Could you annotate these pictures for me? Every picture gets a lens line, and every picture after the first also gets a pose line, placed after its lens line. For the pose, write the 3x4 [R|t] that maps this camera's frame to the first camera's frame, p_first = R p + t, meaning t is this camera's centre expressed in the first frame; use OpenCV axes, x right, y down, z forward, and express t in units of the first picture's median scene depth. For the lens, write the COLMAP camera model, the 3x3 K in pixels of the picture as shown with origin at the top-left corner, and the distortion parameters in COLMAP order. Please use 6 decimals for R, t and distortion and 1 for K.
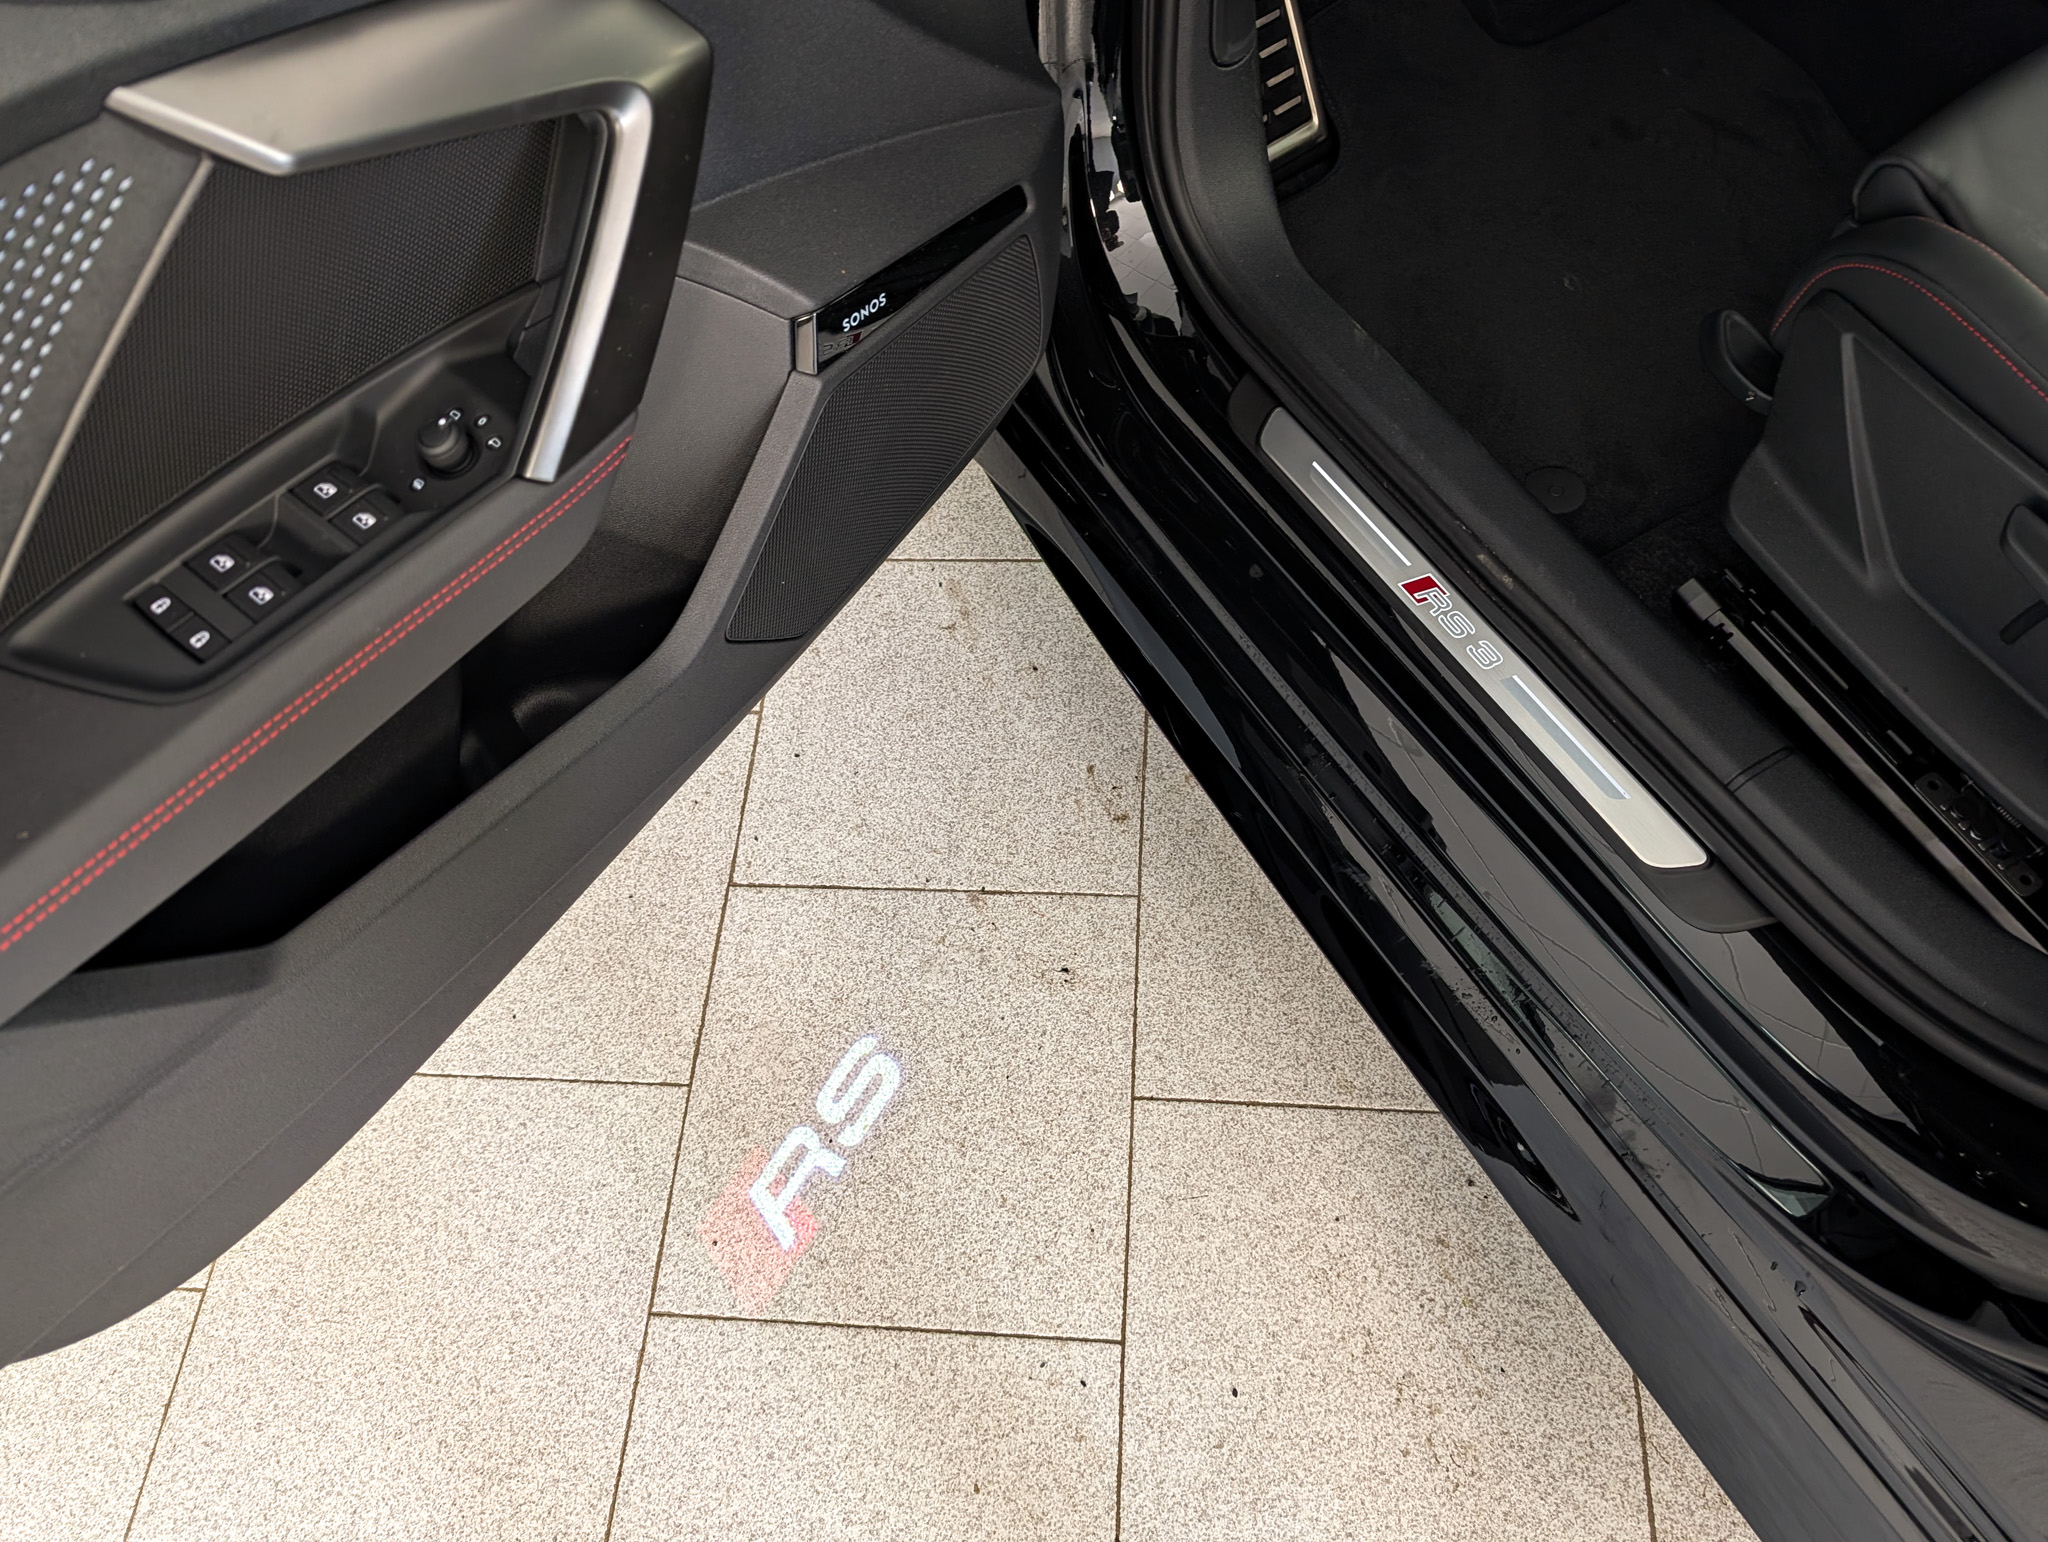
lens RADIAL K [[1545.9, 0, 1027.6], [0, 1545.9, 761.7], [0, 0, 1]] dist [-0.013310, 0.010758]
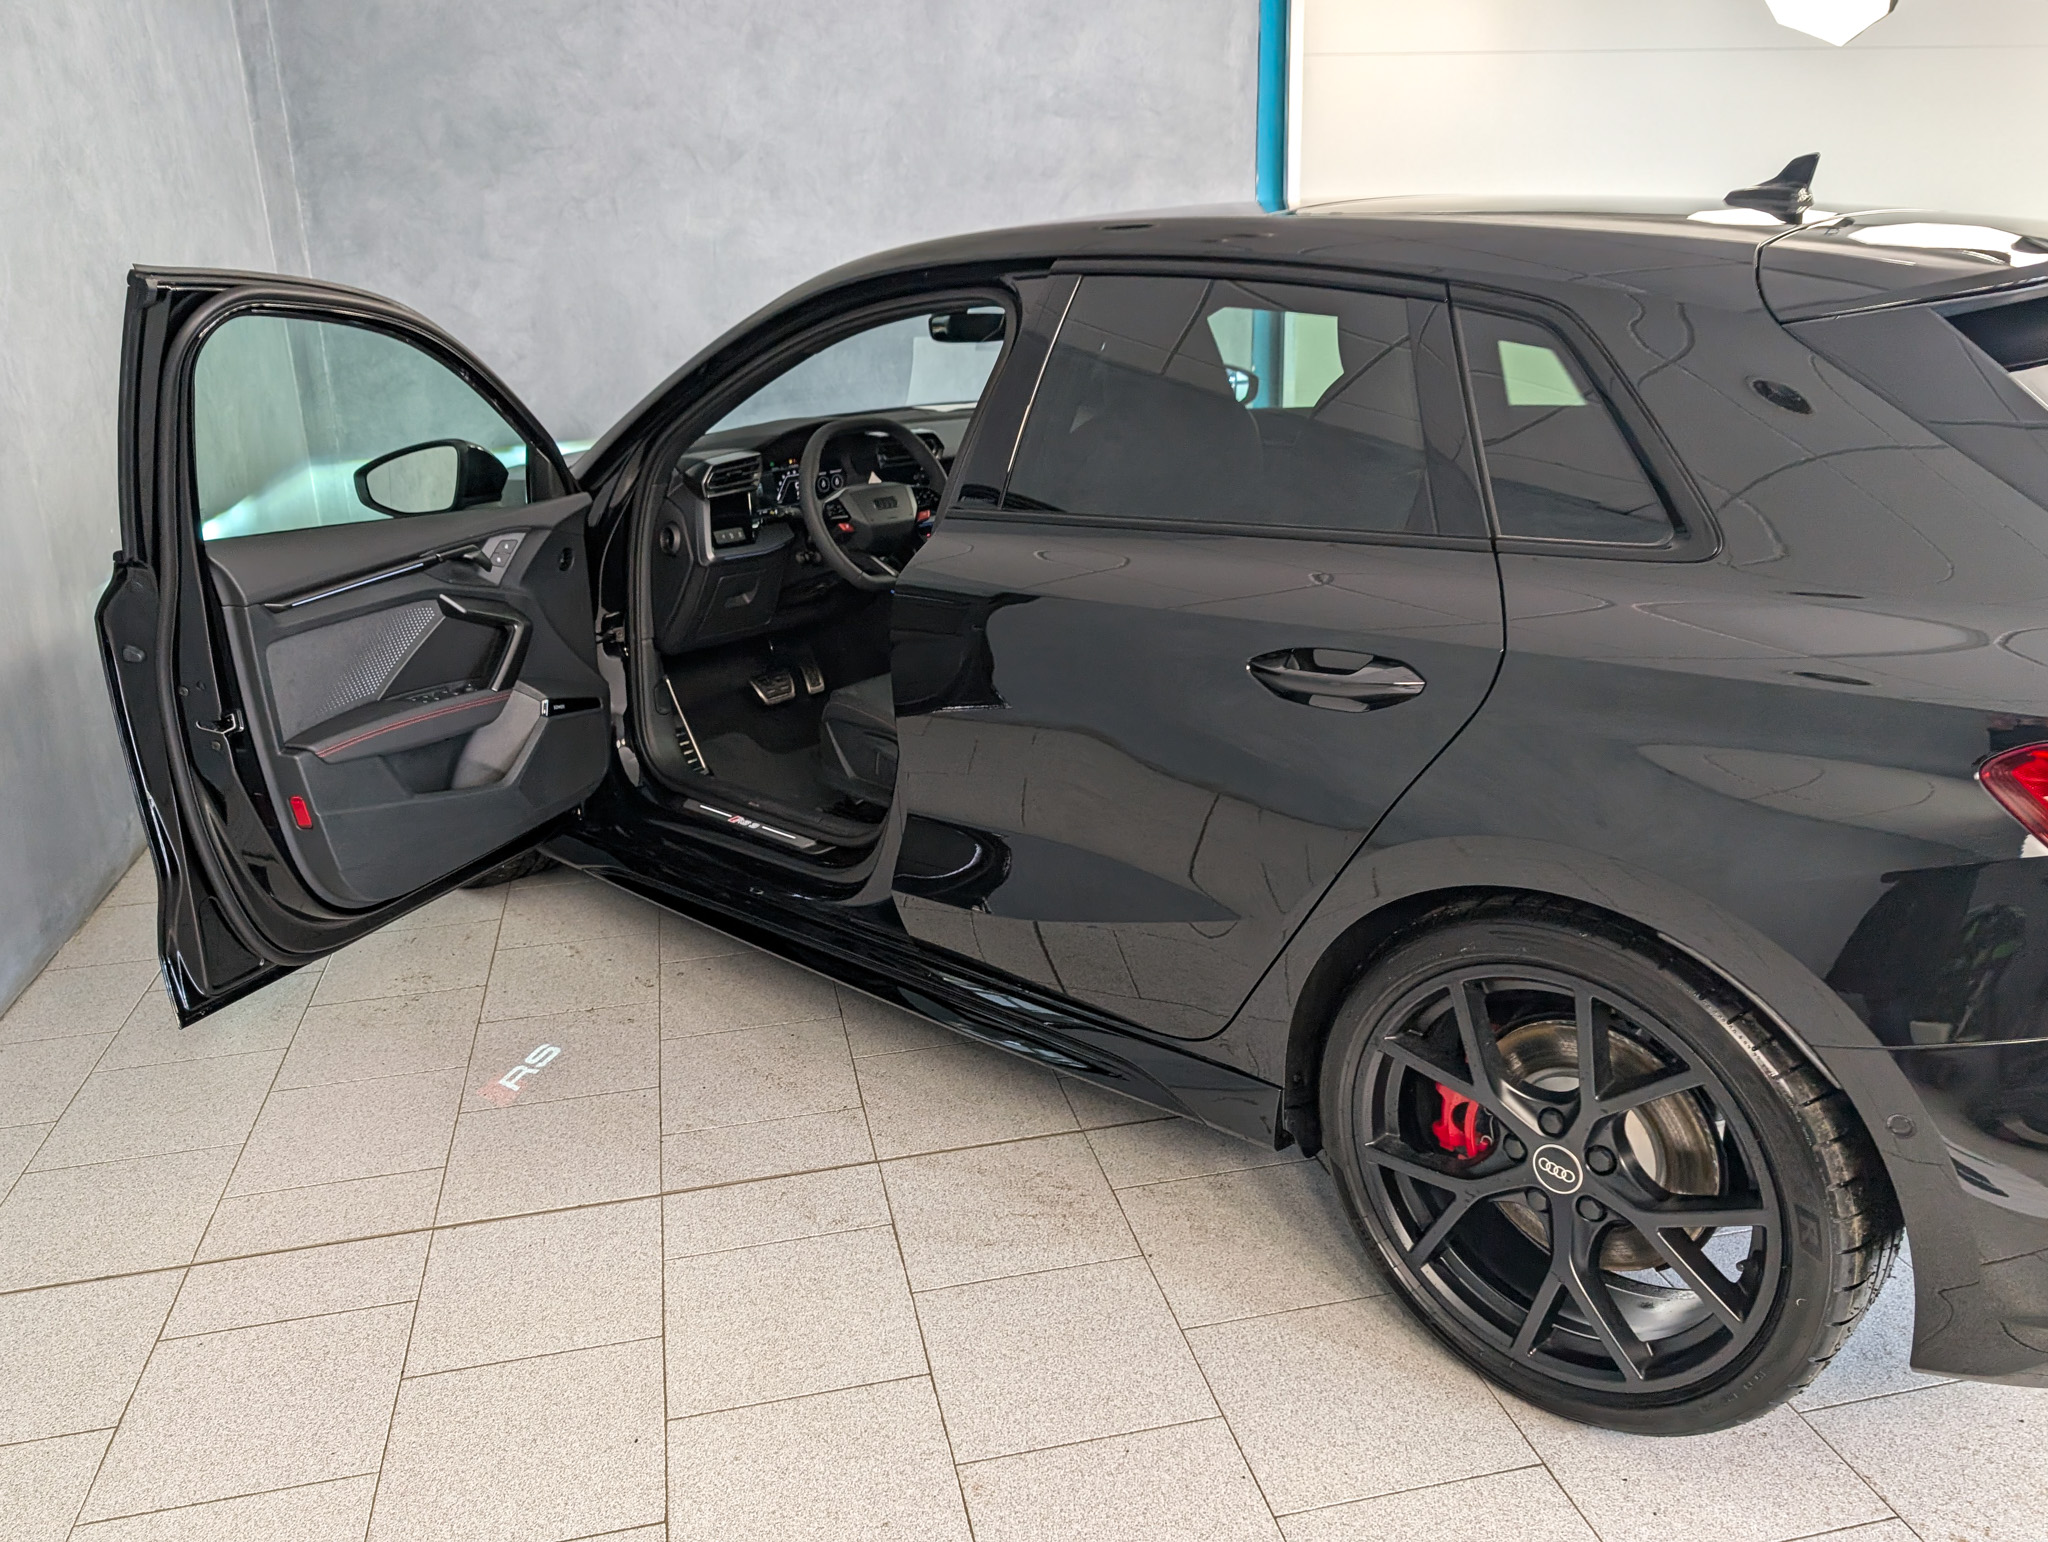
lens RADIAL K [[1582.8, 0, 986.6], [0, 1582.8, 778.3], [0, 0, 1]] dist [0.006539, 0.001926]
pose [[0.963311, -0.035880, 0.265979, -0.095991], [0.202368, 0.748069, -0.632013, 1.820442], [-0.176294, 0.662651, 0.727884, -1.388545]]
